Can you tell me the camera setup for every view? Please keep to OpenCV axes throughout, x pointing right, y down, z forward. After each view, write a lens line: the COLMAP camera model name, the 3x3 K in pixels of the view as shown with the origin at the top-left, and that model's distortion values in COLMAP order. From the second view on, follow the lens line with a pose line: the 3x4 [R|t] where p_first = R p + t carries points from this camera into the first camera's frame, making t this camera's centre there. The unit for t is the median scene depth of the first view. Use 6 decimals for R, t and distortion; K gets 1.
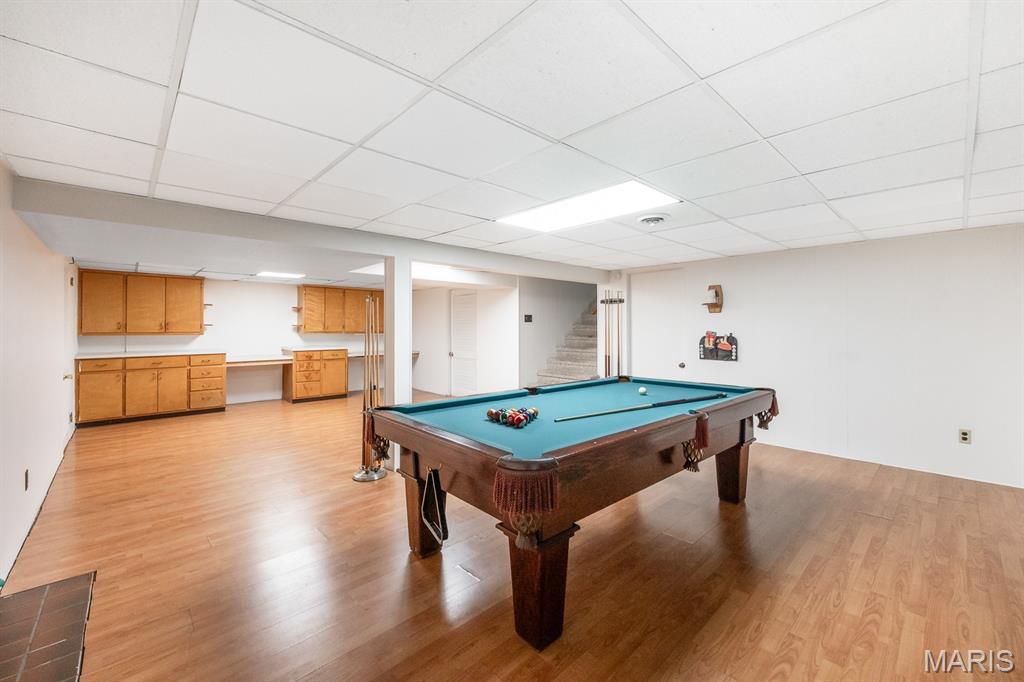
lens RADIAL K [[396.4, 0, 507.7], [0, 396.4, 326.1], [0, 0, 1]] dist [-0.001939, 0.000642]
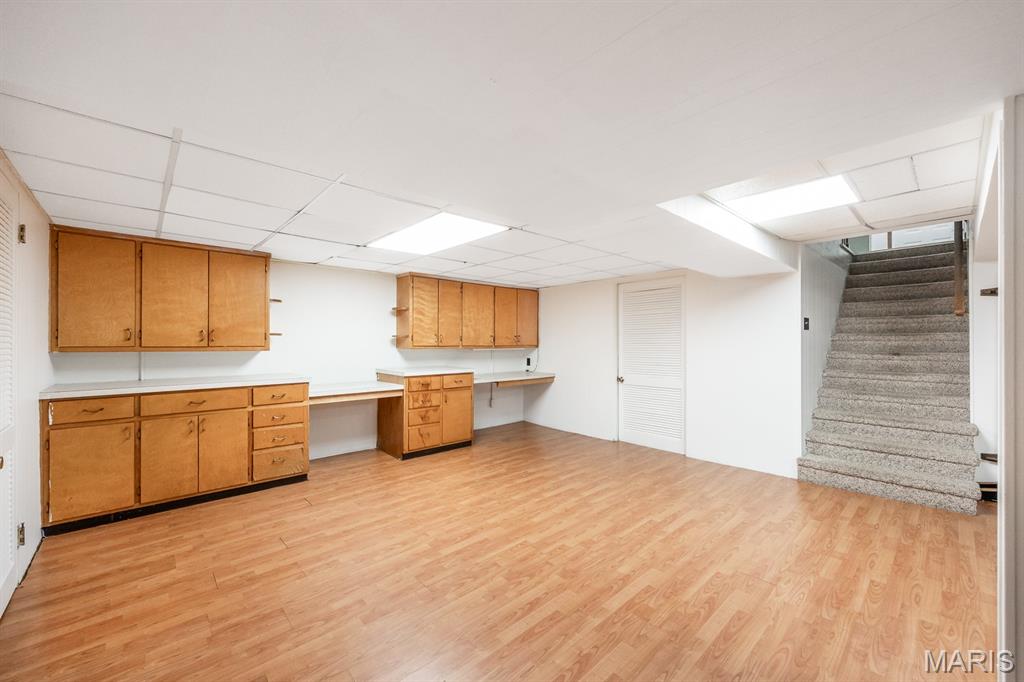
lens RADIAL K [[396.4, 0, 513.1], [0, 396.4, 342.4], [0, 0, 1]] dist [-0.001939, 0.000642]
pose [[0.999960, -0.000110, -0.008971, -0.410651], [0.000140, 0.999994, 0.003419, 0.008000], [0.008970, -0.003420, 0.999954, 0.422540]]
